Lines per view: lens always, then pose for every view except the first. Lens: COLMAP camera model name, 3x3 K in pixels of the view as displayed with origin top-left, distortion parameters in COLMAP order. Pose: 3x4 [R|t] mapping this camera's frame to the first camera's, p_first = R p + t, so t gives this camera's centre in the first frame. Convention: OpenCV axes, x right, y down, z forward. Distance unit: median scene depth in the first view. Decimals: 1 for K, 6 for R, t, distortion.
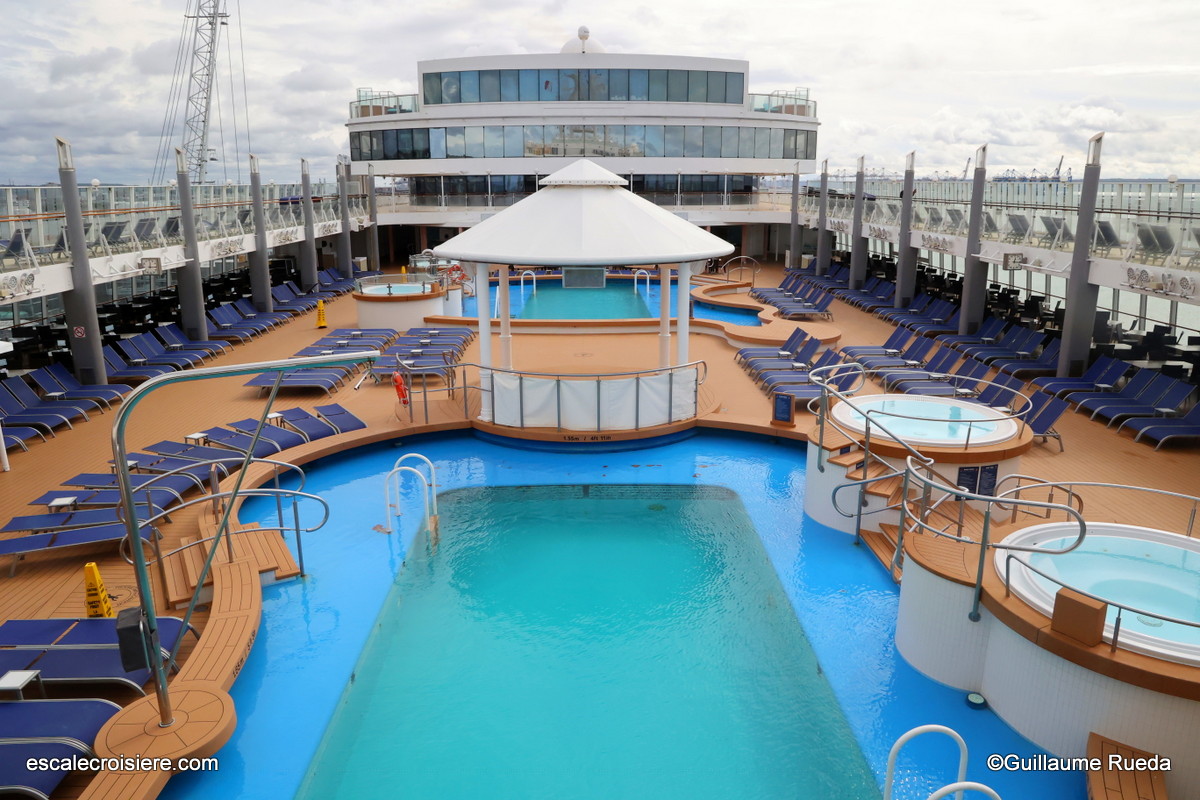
lens RADIAL K [[827.7, 0, 600.0], [0, 827.7, 400.0], [0, 0, 1]] dist [-0.099427, 0.068515]
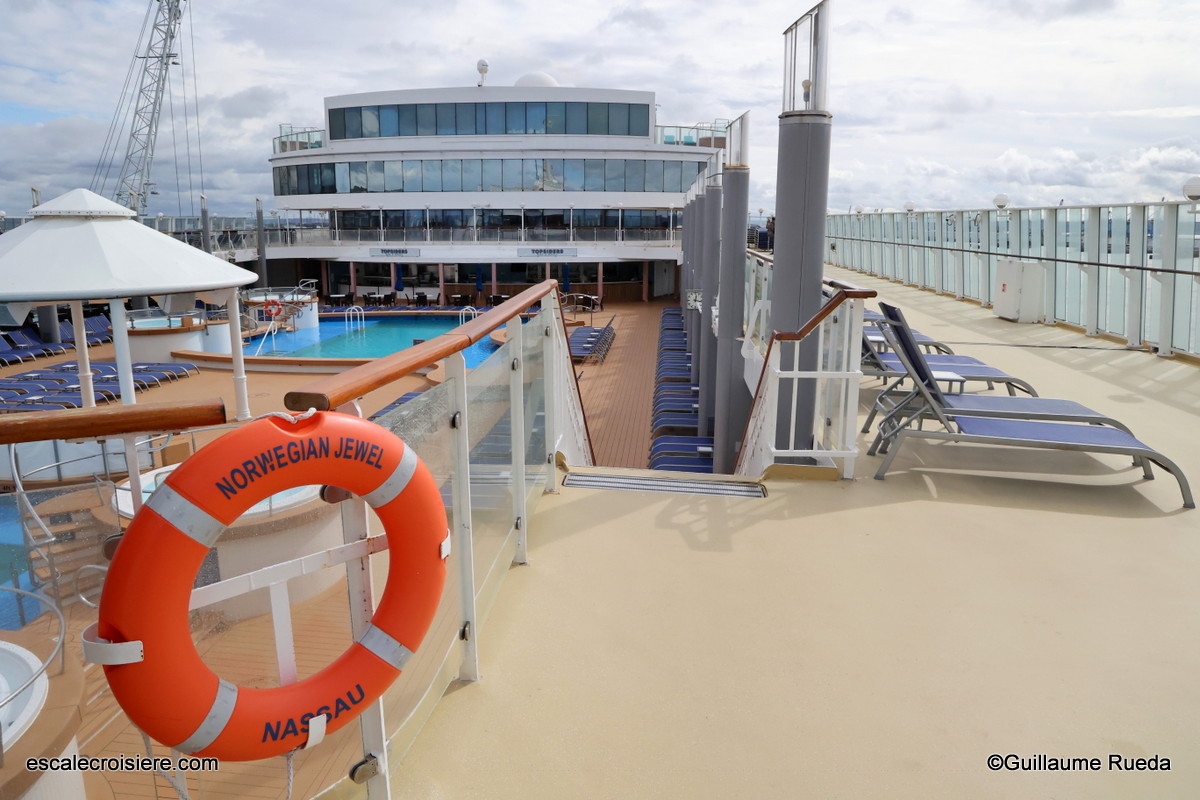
lens RADIAL K [[827.7, 0, 600.0], [0, 827.7, 400.0], [0, 0, 1]] dist [-0.099427, 0.068515]
pose [[0.993922, 0.031152, -0.105585, 0.231314], [-0.035857, 0.998433, -0.042960, -0.011505], [0.104082, 0.046485, 0.993482, 0.055483]]
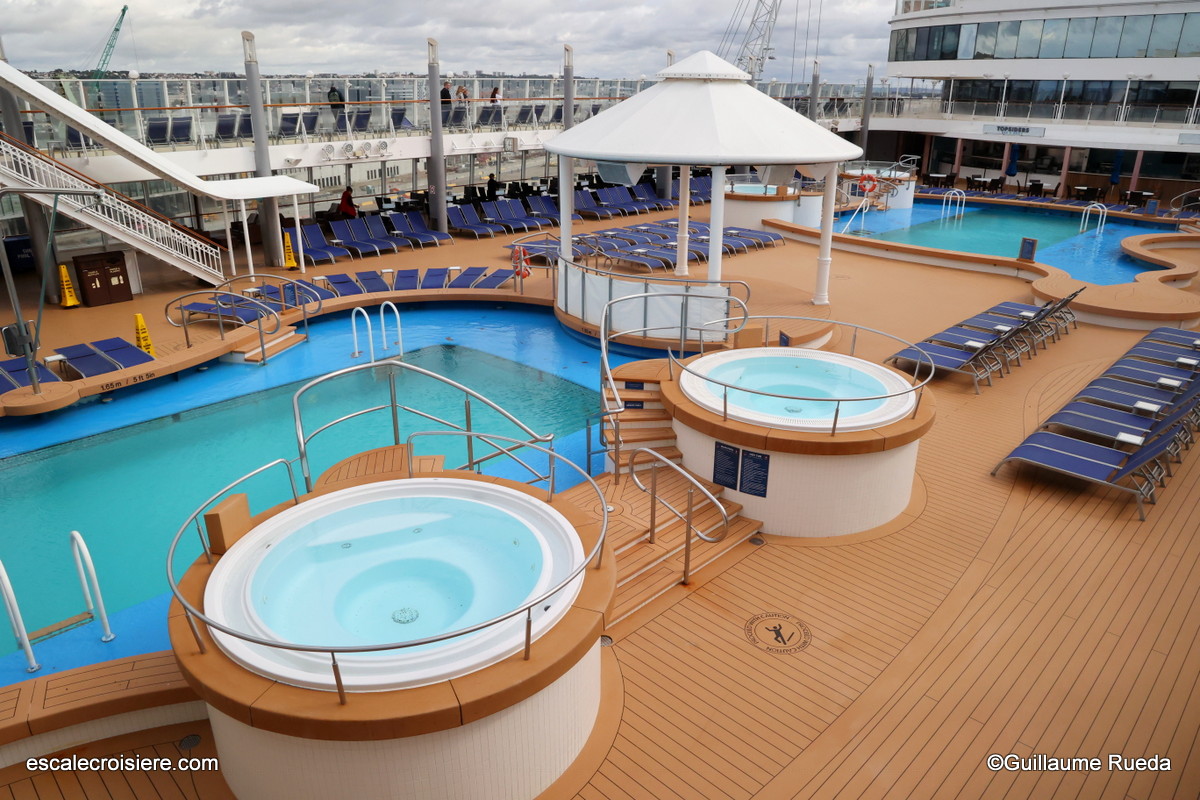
lens RADIAL K [[827.7, 0, 600.0], [0, 827.7, 400.0], [0, 0, 1]] dist [-0.099427, 0.068515]
pose [[0.700246, 0.262083, -0.664054, 0.210911], [-0.189674, 0.965045, 0.180864, -0.018506], [0.688243, -0.000696, 0.725480, 0.084560]]
